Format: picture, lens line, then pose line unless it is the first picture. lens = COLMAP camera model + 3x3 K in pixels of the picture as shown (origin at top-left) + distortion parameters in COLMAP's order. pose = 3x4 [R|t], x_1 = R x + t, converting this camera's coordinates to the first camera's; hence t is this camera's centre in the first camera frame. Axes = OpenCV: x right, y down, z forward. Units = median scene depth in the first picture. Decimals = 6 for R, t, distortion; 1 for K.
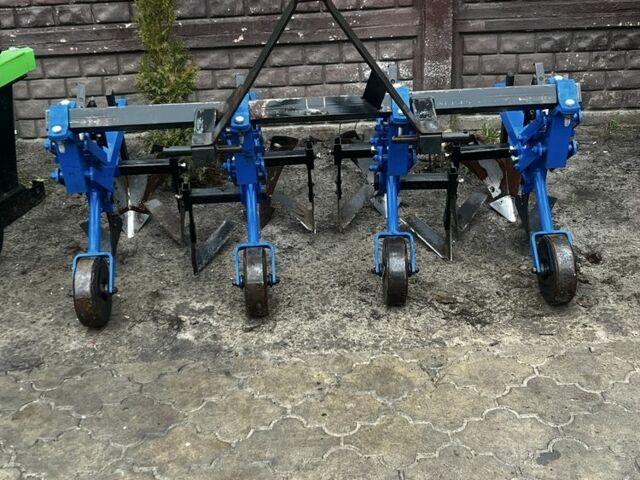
lens RADIAL K [[891.0, 0, 320.0], [0, 891.0, 240.0], [0, 0, 1]] dist [0.194237, -0.587986]
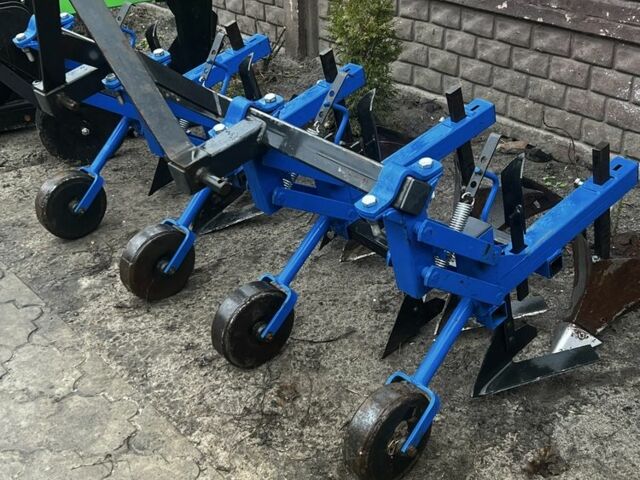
lens RADIAL K [[891.0, 0, 320.0], [0, 891.0, 240.0], [0, 0, 1]] dist [0.194237, -0.587986]
pose [[0.619146, 0.399299, -0.676180, 0.429996], [-0.336540, 0.912911, 0.230940, -0.162285], [0.709507, 0.084576, 0.699605, 0.337510]]
